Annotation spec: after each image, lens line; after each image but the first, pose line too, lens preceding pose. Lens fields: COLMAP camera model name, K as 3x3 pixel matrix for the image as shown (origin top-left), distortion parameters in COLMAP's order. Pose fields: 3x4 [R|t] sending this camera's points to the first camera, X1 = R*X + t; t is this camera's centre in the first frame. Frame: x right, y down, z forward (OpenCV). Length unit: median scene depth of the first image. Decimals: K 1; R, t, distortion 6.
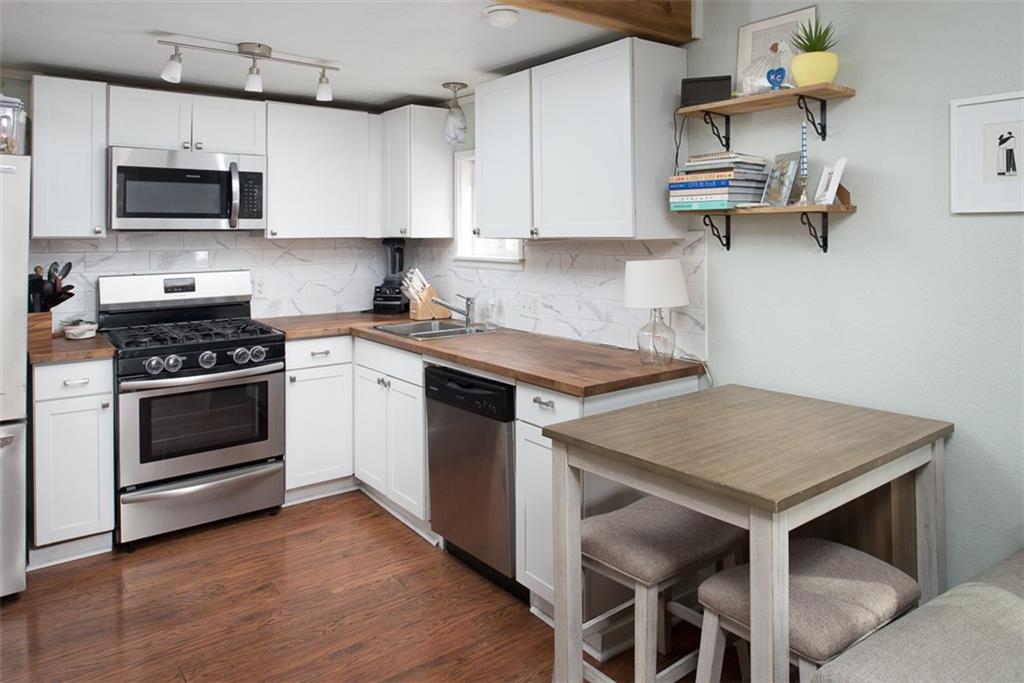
lens RADIAL K [[702.5, 0, 518.9], [0, 702.5, 226.6], [0, 0, 1]] dist [-0.006251, -0.003793]
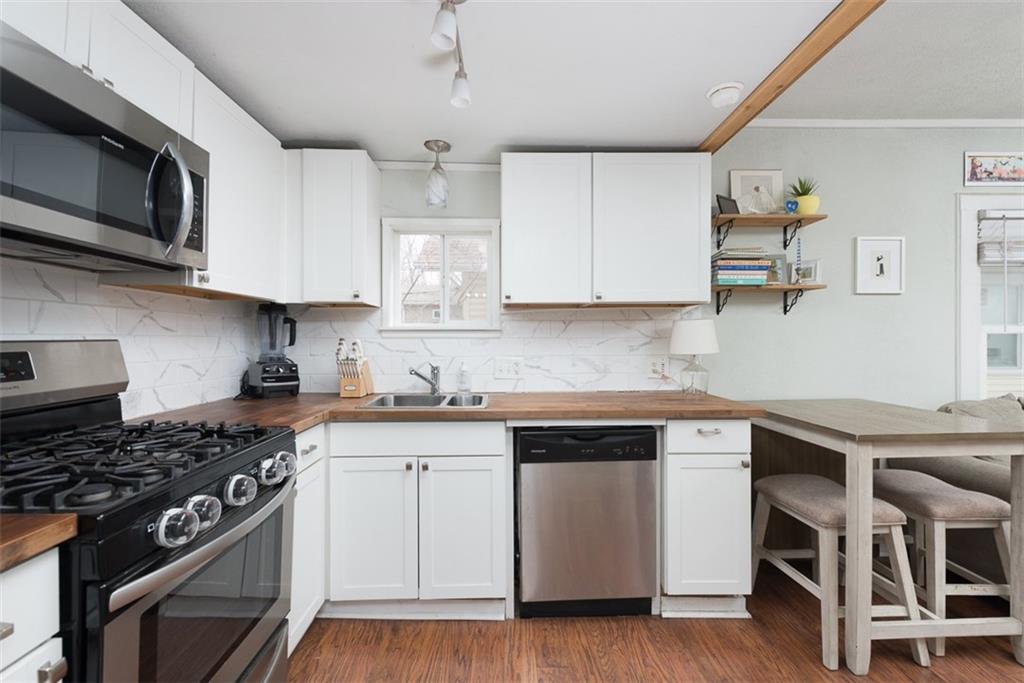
lens RADIAL K [[452.2, 0, 517.0], [0, 452.2, 338.7], [0, 0, 1]] dist [0.008351, -0.000492]
pose [[0.584832, 0.004474, 0.811142, -0.578039], [-0.007226, 0.999974, -0.000306, 0.068091], [-0.811122, -0.005682, 0.584849, 0.592925]]
